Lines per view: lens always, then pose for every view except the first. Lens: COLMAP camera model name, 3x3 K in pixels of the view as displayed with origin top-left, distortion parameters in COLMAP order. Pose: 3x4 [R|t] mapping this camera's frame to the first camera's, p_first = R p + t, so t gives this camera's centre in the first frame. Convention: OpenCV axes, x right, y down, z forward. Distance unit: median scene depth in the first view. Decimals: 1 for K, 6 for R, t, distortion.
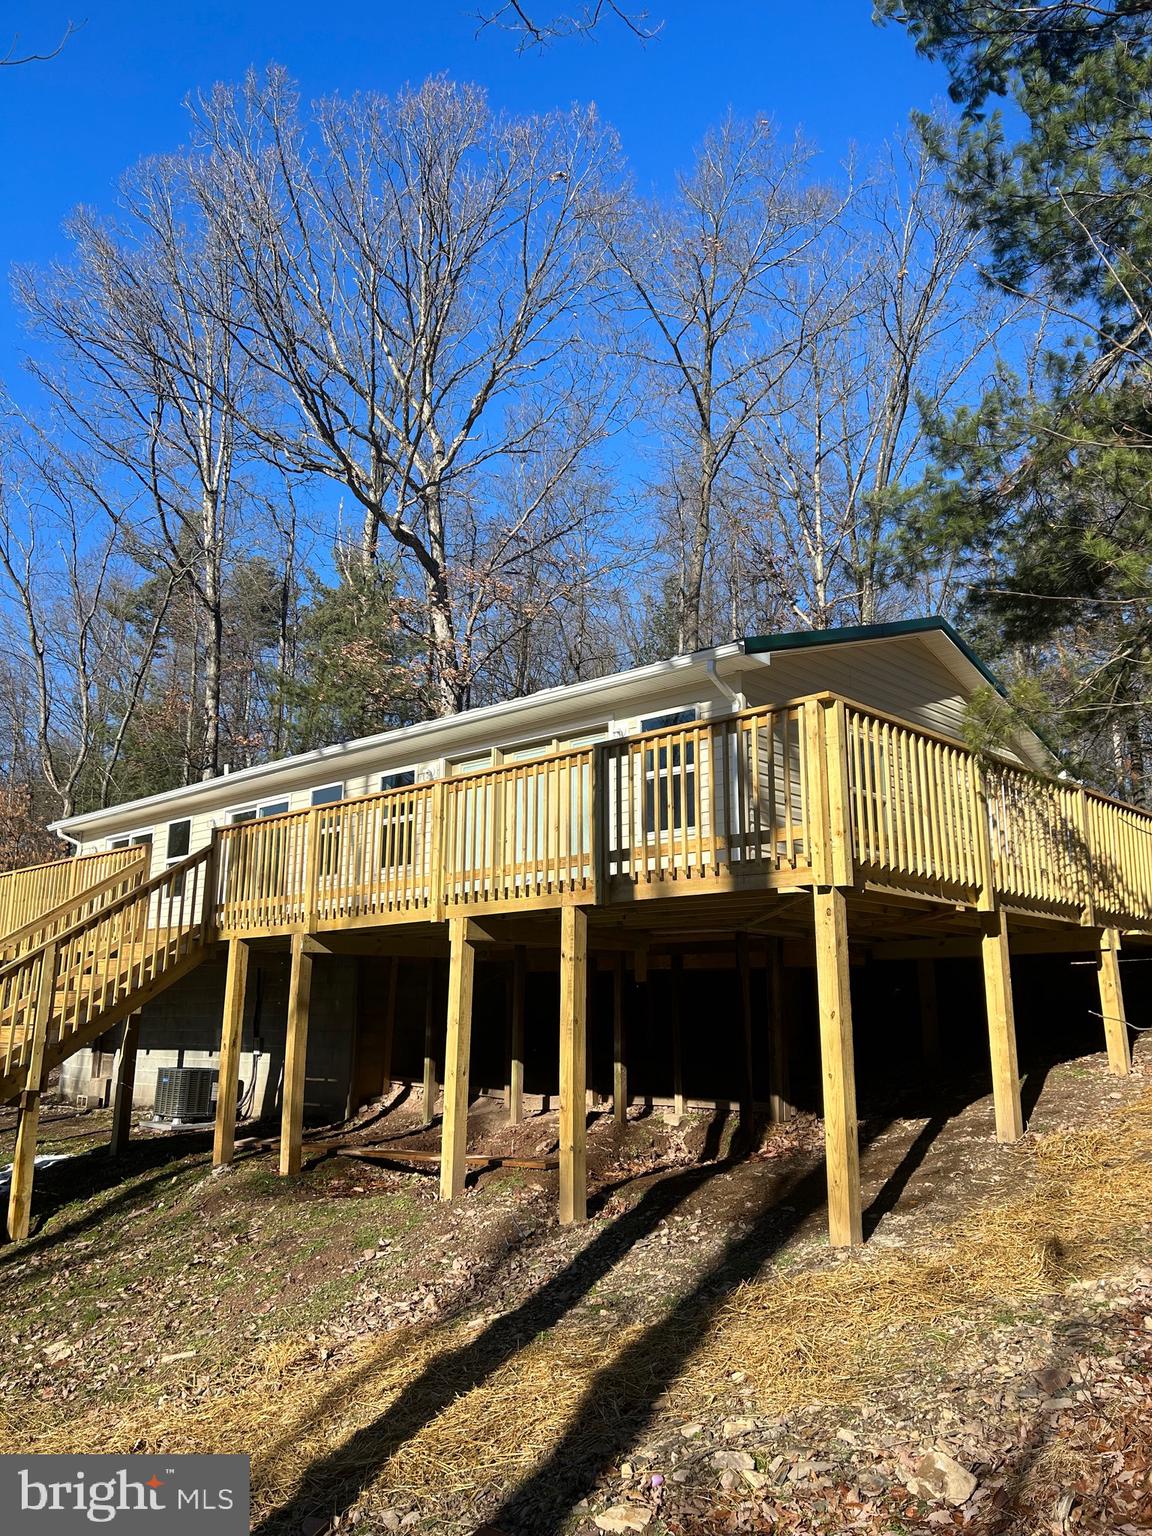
lens RADIAL K [[1177.5, 0, 574.0], [0, 1177.5, 764.5], [0, 0, 1]] dist [0.050134, -0.021101]
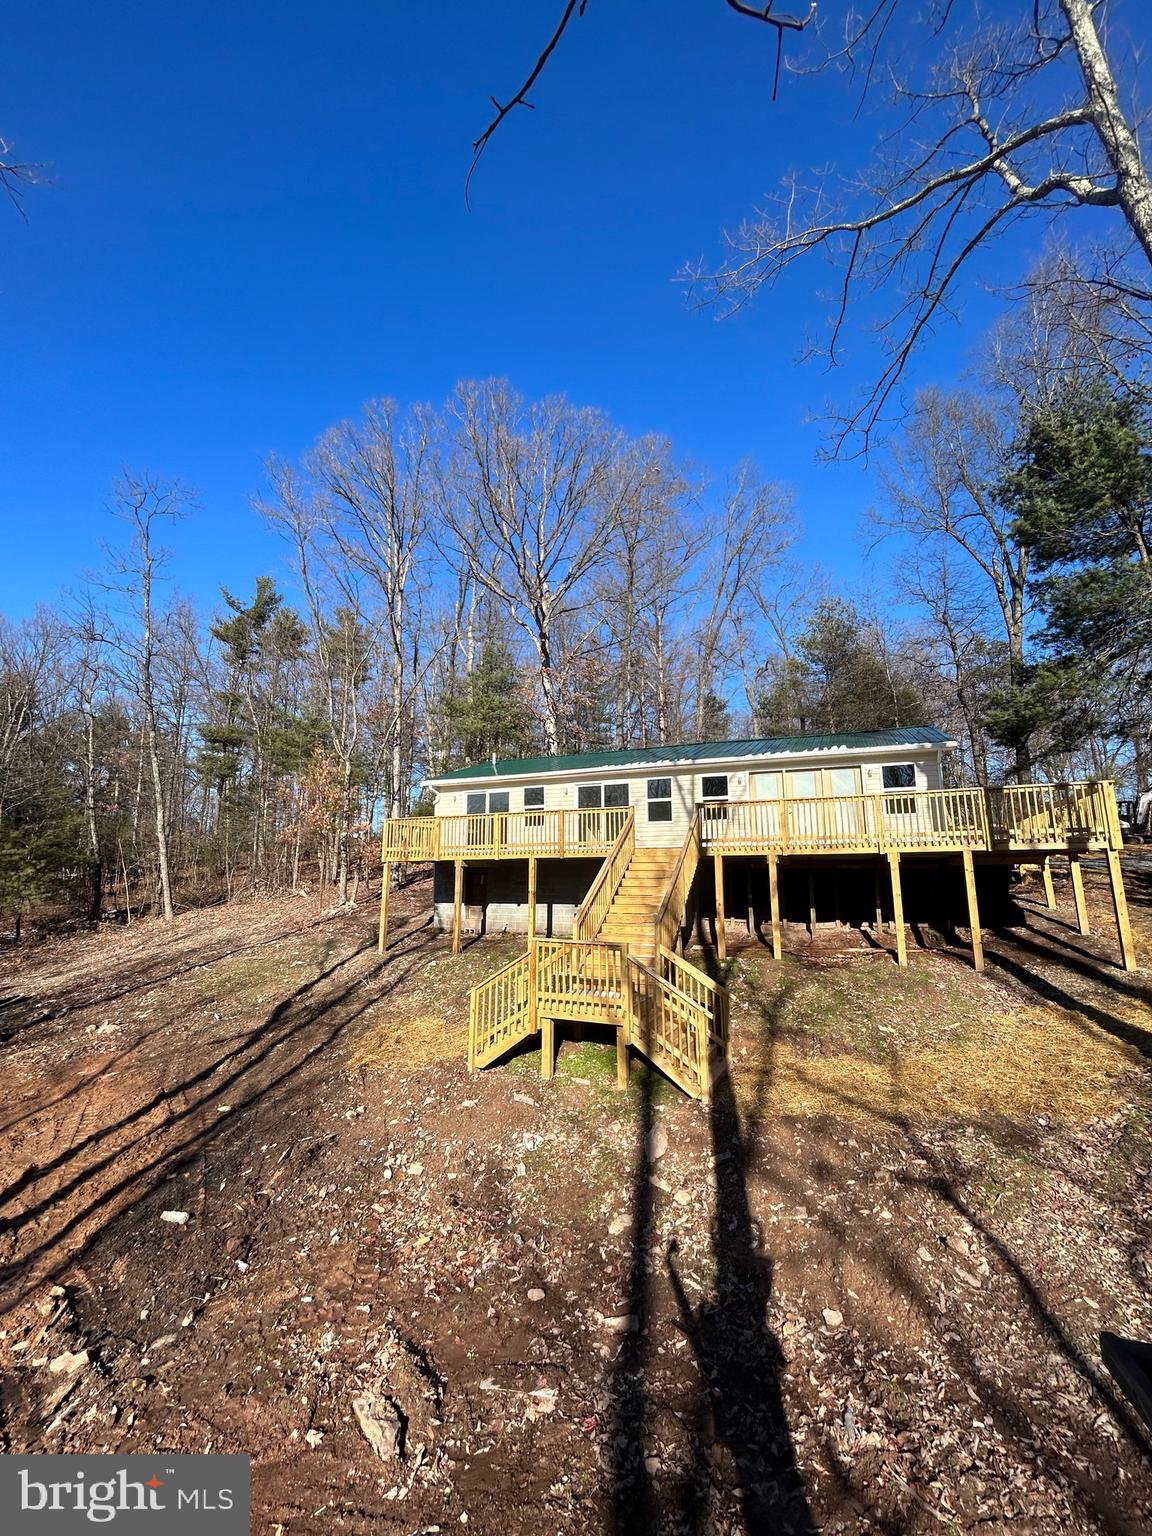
lens RADIAL K [[623.0, 0, 574.9], [0, 623.0, 764.9], [0, 0, 1]] dist [-0.007812, 0.000700]
pose [[0.946425, 0.052621, 0.318609, -0.970513], [-0.065782, 0.997362, 0.030682, -0.039407], [-0.316154, -0.049997, 0.947390, 0.008382]]
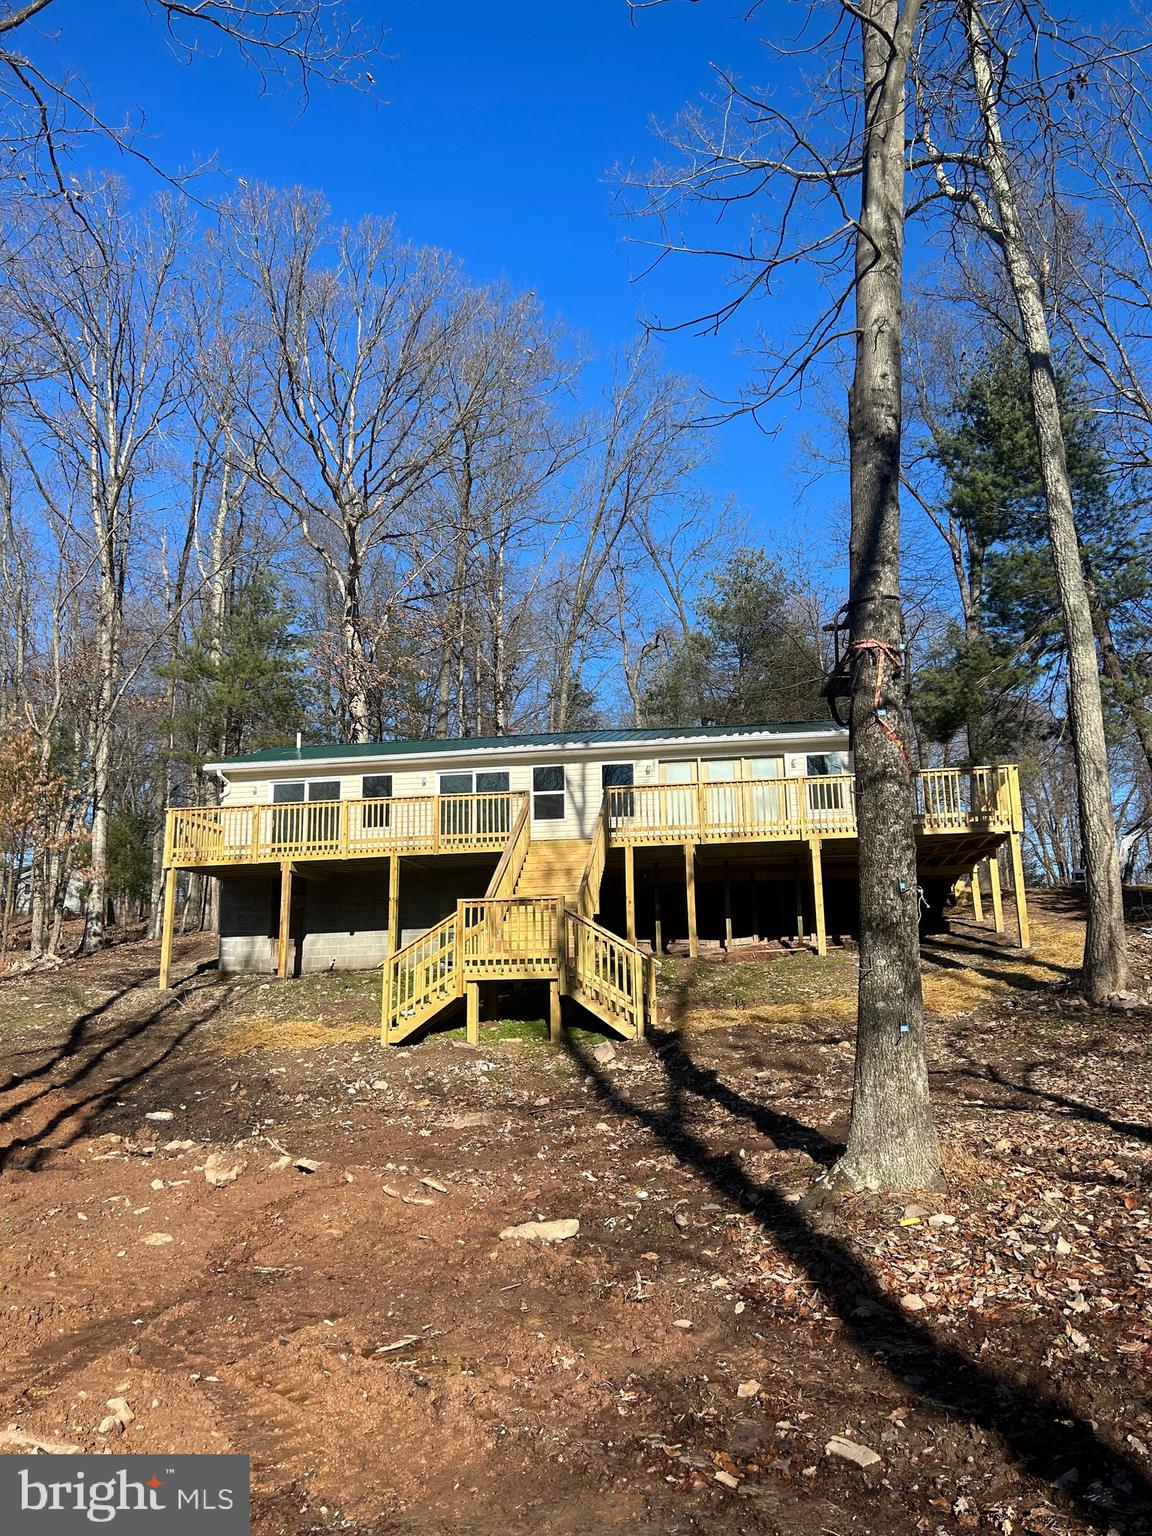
lens RADIAL K [[1177.5, 0, 580.8], [0, 1177.5, 775.0], [0, 0, 1]] dist [0.050134, -0.021101]
pose [[0.830224, 0.100612, 0.548274, -1.473459], [-0.100730, 0.994463, -0.029961, 0.103411], [-0.548253, -0.030353, 0.835762, -0.543436]]
